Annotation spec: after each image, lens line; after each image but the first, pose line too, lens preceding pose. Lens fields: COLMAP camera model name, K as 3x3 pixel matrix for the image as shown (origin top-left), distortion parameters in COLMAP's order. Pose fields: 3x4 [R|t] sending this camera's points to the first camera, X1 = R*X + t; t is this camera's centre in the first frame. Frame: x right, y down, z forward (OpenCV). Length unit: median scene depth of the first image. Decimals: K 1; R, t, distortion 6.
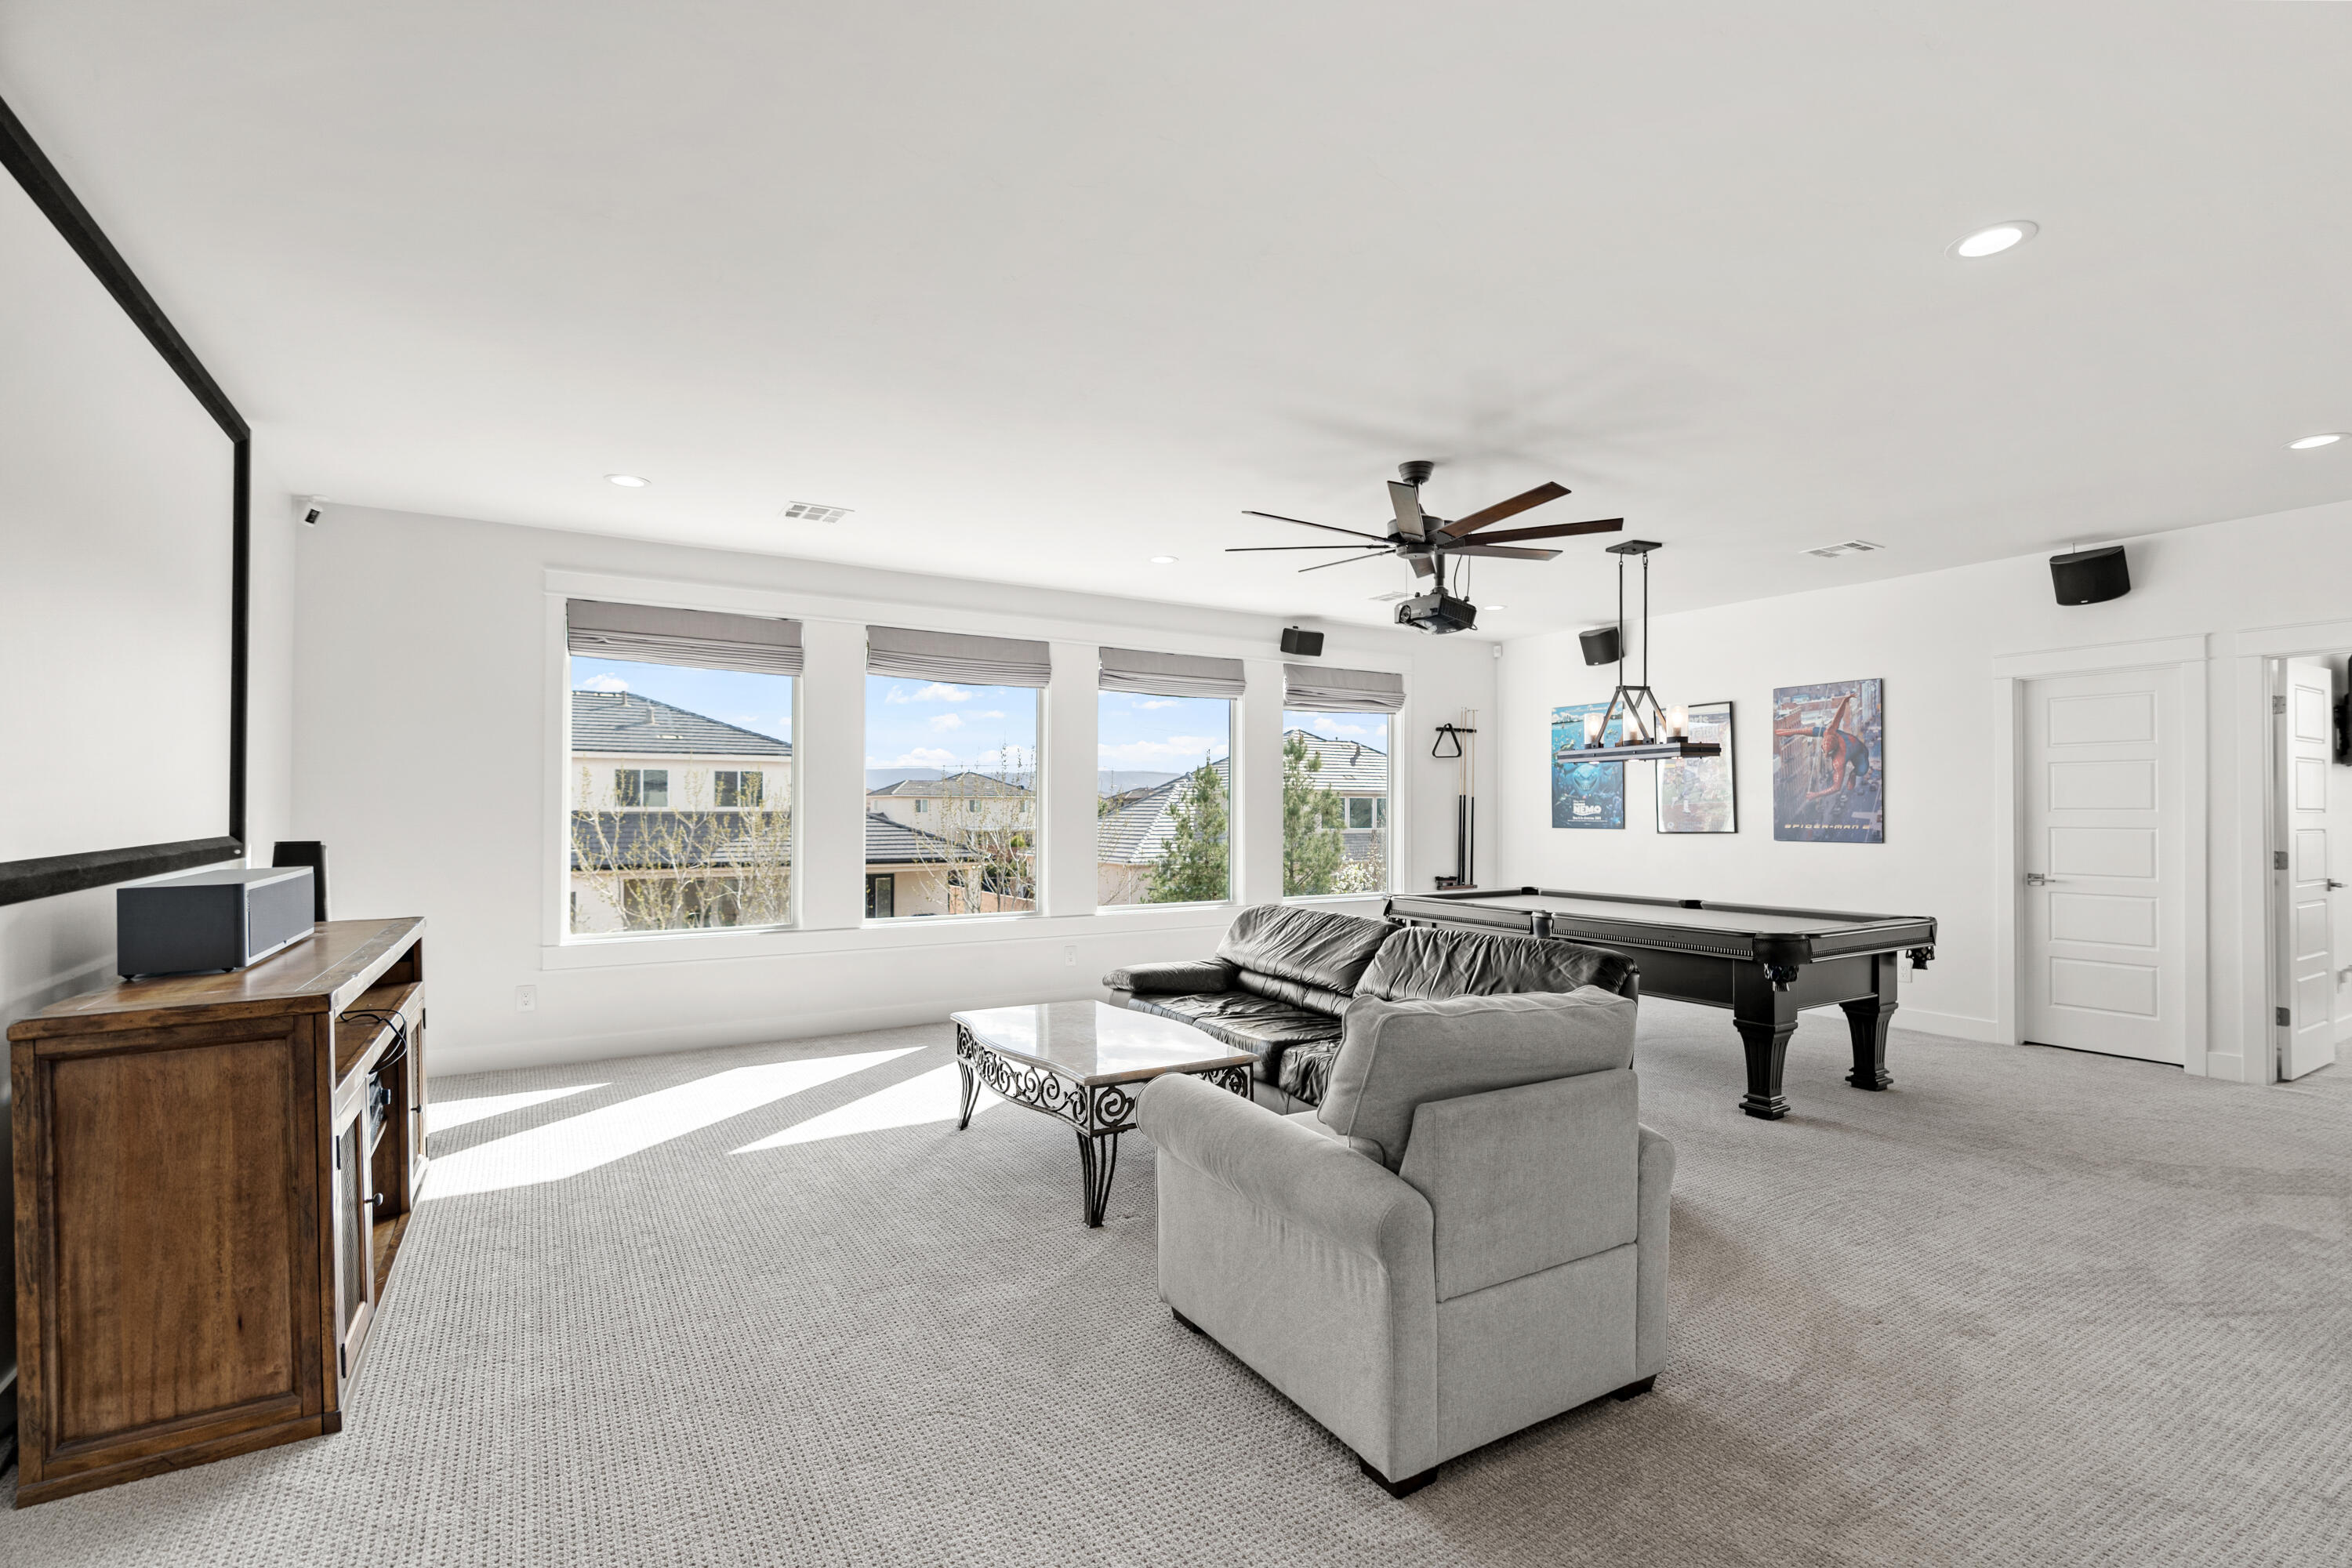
lens RADIAL K [[1080.6, 0, 1181.1], [0, 1080.6, 789.8], [0, 0, 1]] dist [-0.008228, 0.003121]
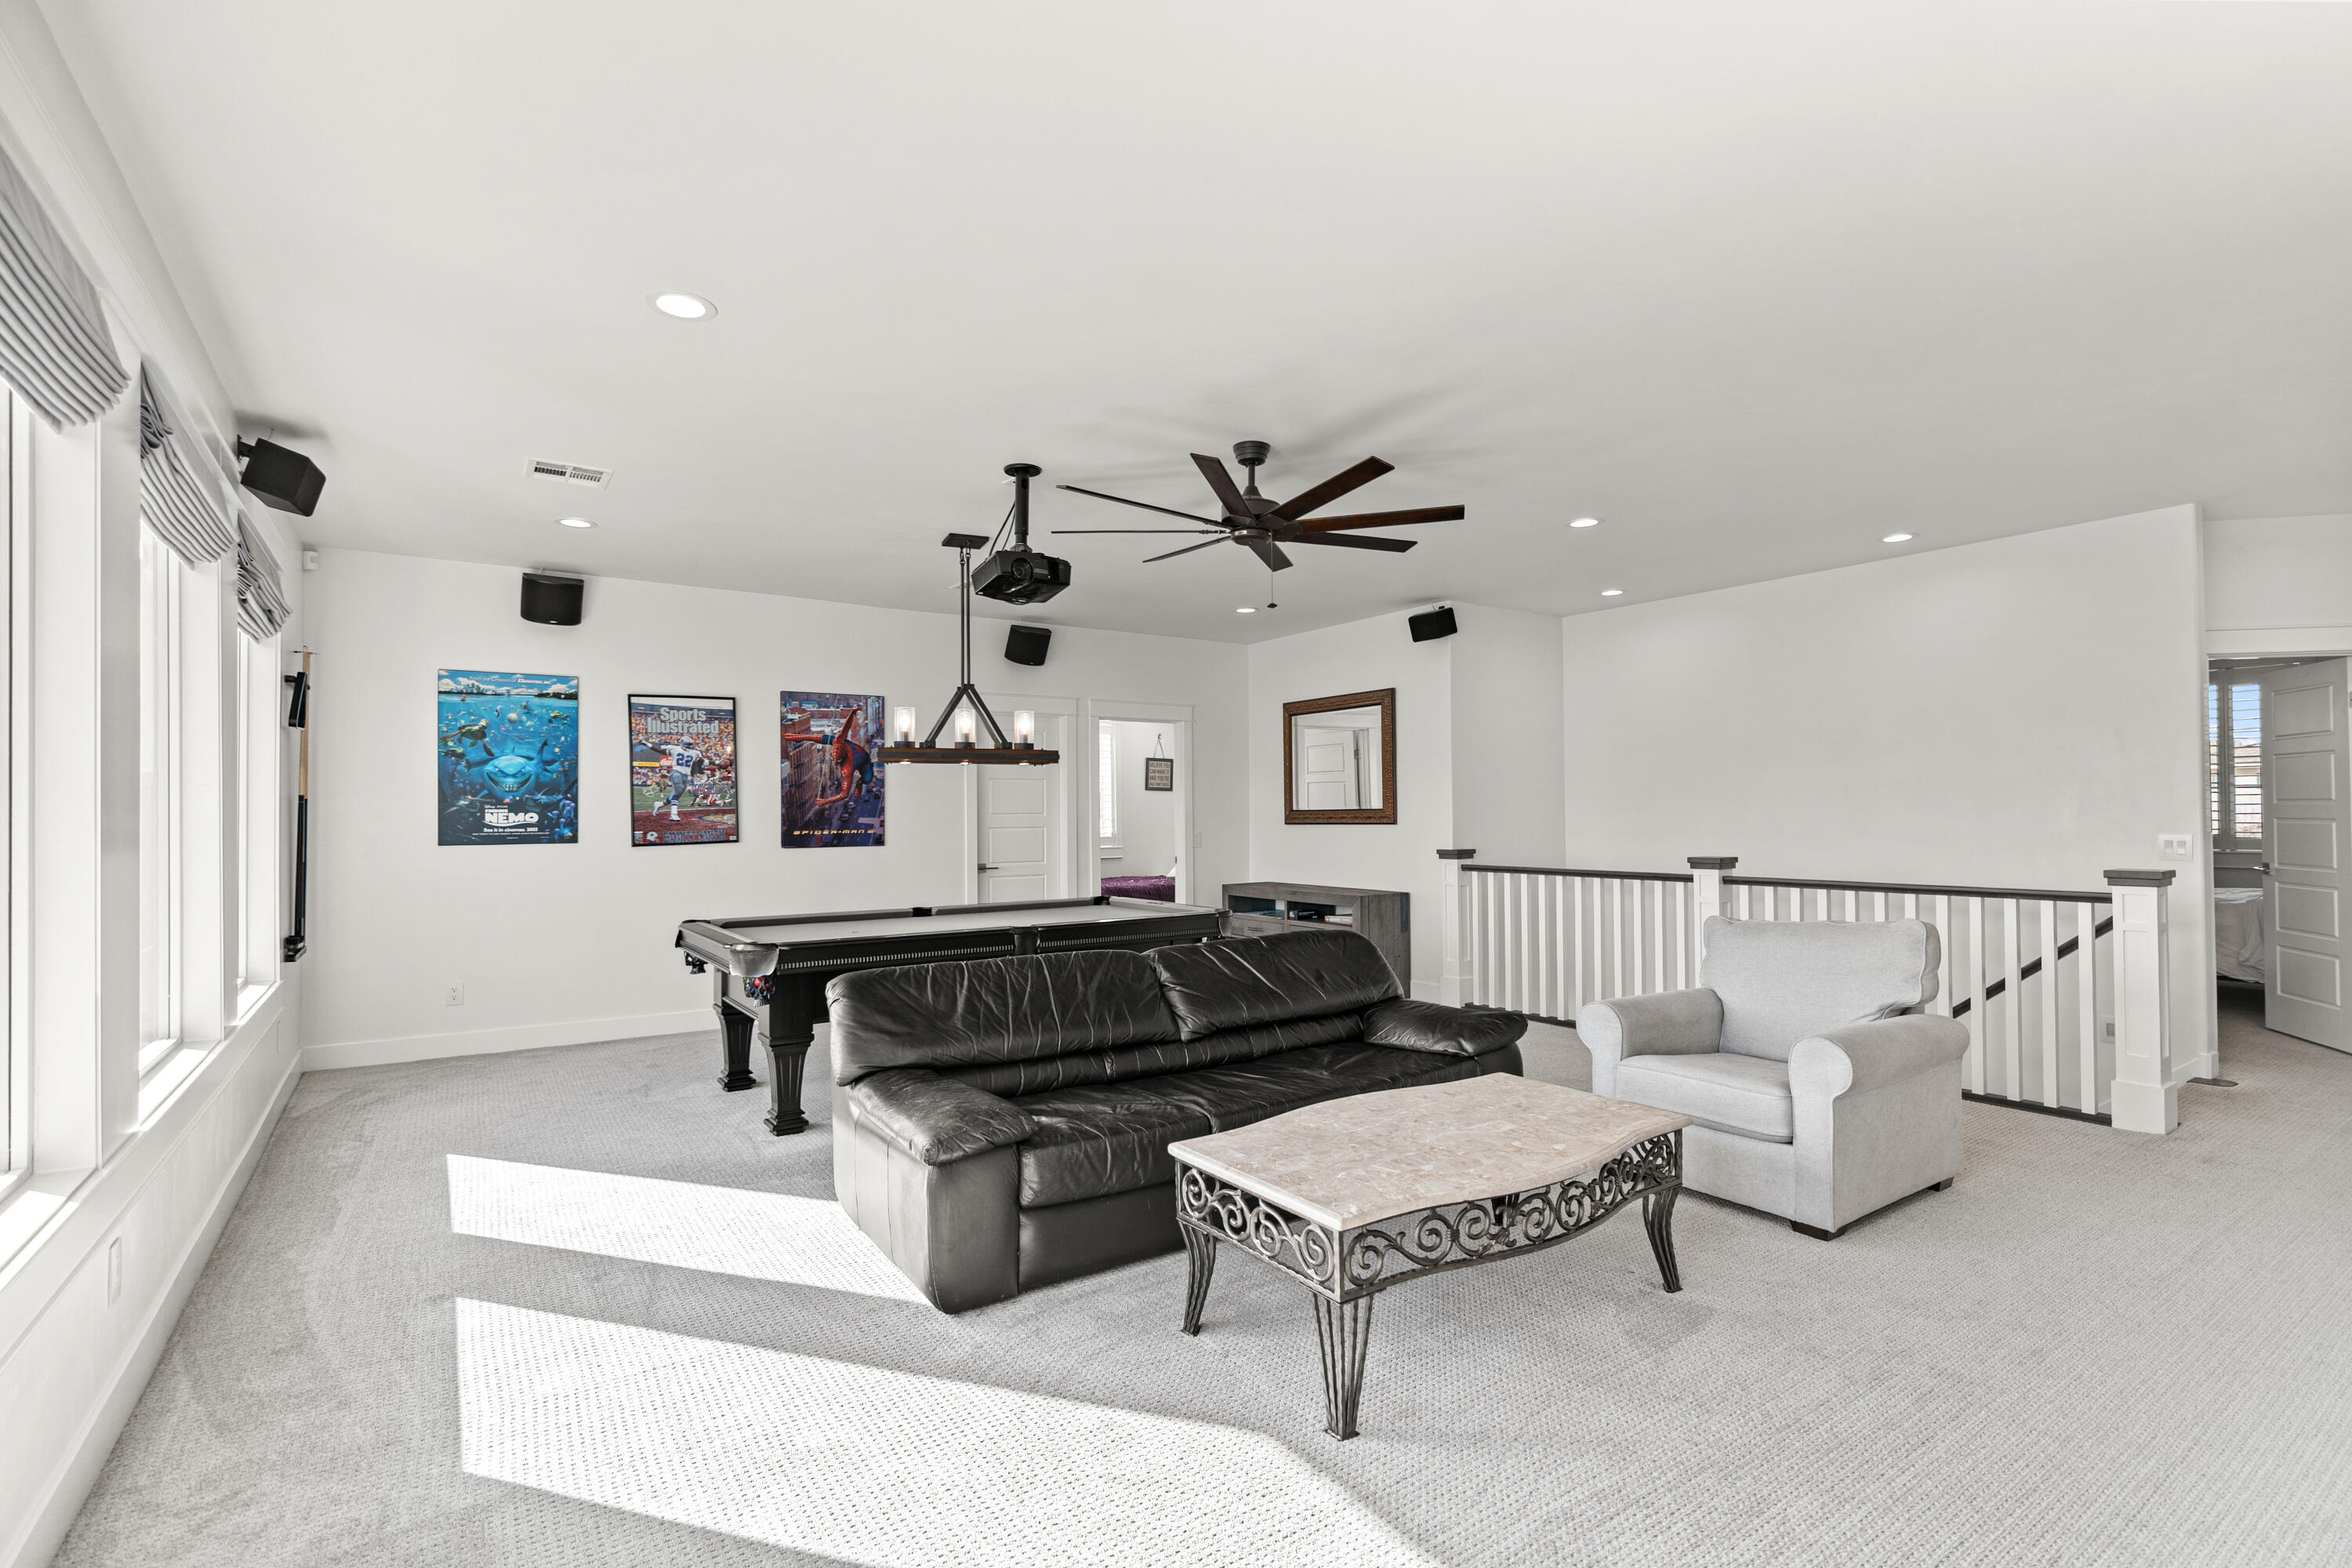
lens RADIAL K [[1080.6, 0, 1201.7], [0, 1080.6, 819.1], [0, 0, 1]] dist [-0.008228, 0.003121]
pose [[-0.068224, -0.006731, 0.997647, -0.454107], [-0.011191, 0.999919, 0.005981, 0.011466], [-0.997607, -0.010757, -0.068294, 0.708635]]
